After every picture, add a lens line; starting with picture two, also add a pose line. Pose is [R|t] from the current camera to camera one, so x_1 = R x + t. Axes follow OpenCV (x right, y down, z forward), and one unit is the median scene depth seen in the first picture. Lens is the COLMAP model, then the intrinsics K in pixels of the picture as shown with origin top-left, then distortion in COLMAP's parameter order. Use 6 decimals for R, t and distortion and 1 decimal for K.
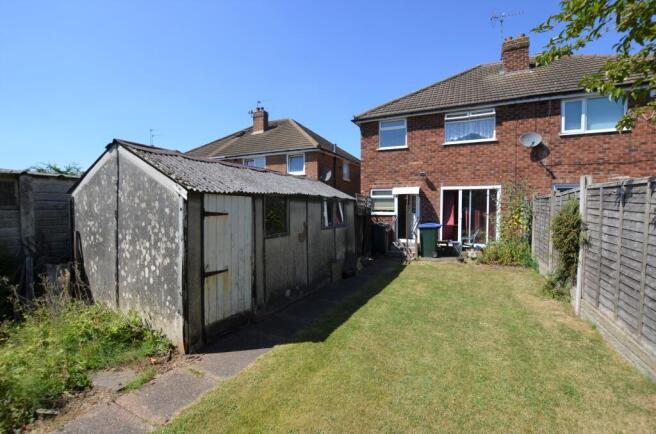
lens RADIAL K [[285.1, 0, 330.4], [0, 285.1, 216.6], [0, 0, 1]] dist [-0.028727, 0.001183]
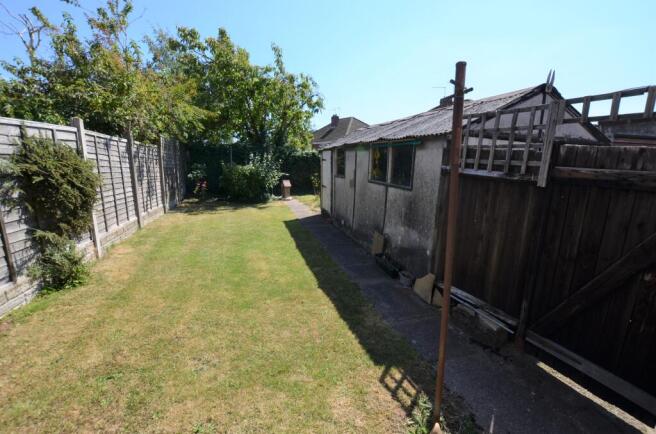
lens RADIAL K [[285.1, 0, 330.5], [0, 285.1, 217.9], [0, 0, 1]] dist [-0.028727, 0.001183]
pose [[-0.731222, 0.124309, -0.670717, 0.729144], [-0.033022, 0.975651, 0.216827, -0.034482], [0.681340, 0.180697, -0.709313, 1.773273]]
